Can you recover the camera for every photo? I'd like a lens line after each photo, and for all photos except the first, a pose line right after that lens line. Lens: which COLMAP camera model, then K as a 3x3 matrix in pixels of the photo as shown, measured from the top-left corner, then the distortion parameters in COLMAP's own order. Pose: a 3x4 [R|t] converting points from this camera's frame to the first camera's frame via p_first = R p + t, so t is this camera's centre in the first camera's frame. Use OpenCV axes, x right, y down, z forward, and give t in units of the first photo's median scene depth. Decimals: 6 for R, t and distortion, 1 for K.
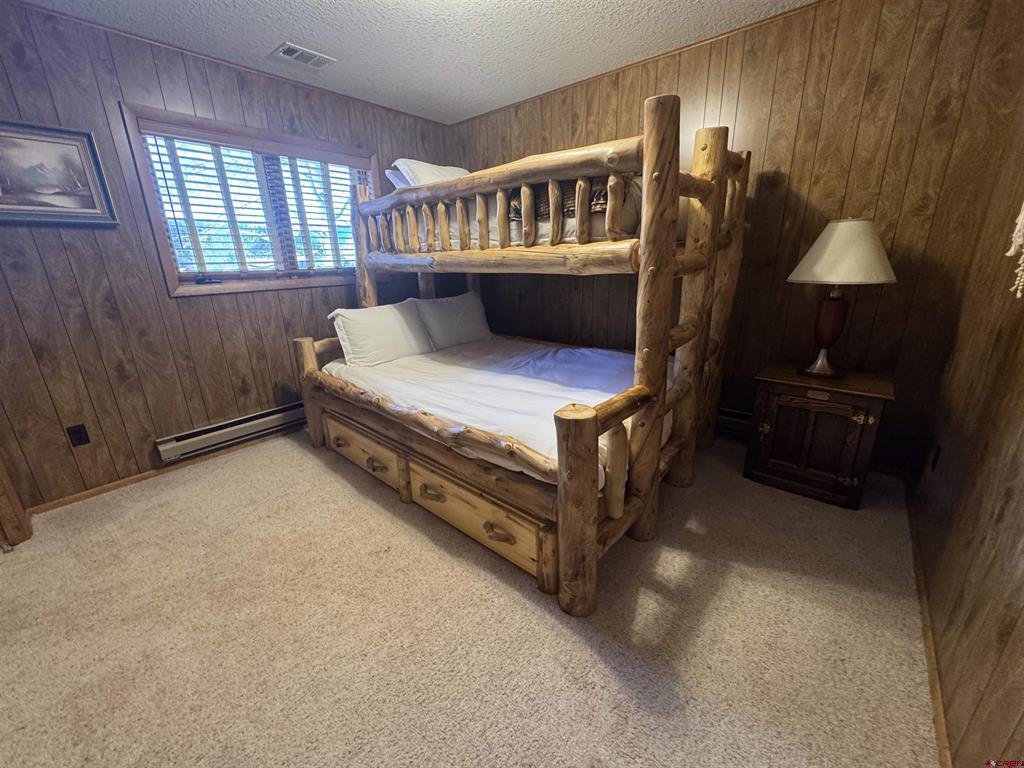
lens RADIAL K [[406.1, 0, 511.8], [0, 406.1, 381.1], [0, 0, 1]] dist [0.000076, 0.000484]
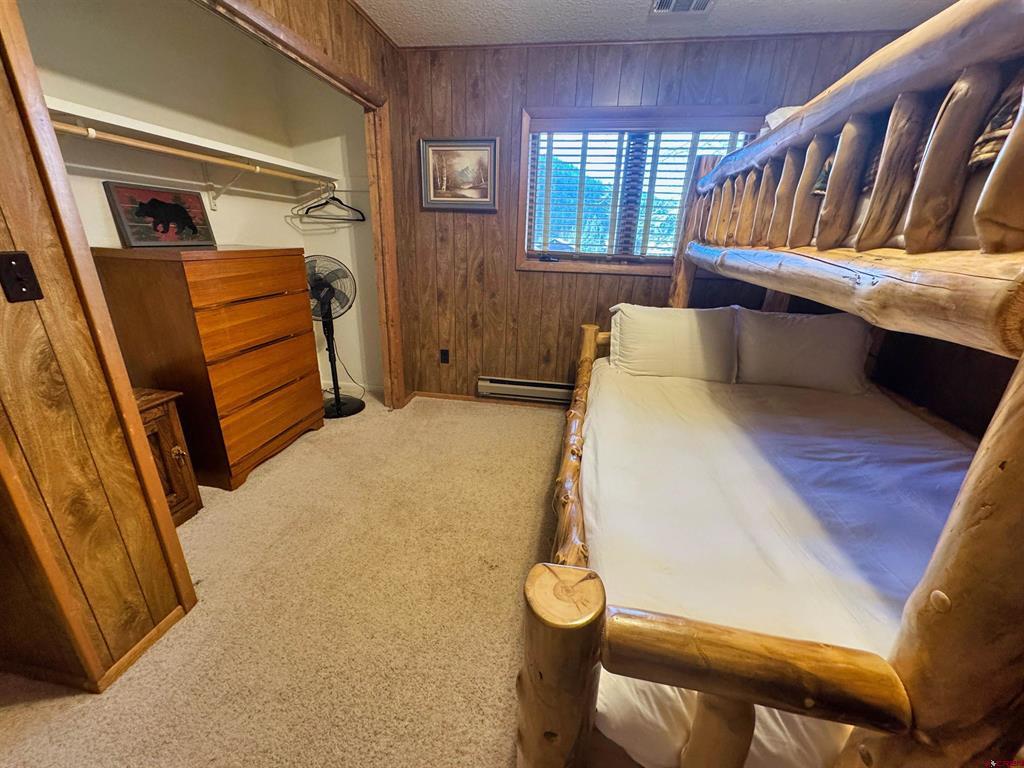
lens RADIAL K [[406.1, 0, 508.2], [0, 406.1, 382.0], [0, 0, 1]] dist [0.000076, 0.000484]
pose [[0.507474, 0.328603, -0.796549, 0.224806], [-0.293012, 0.935148, 0.199105, -0.125059], [0.810317, 0.132358, 0.570847, 0.323103]]
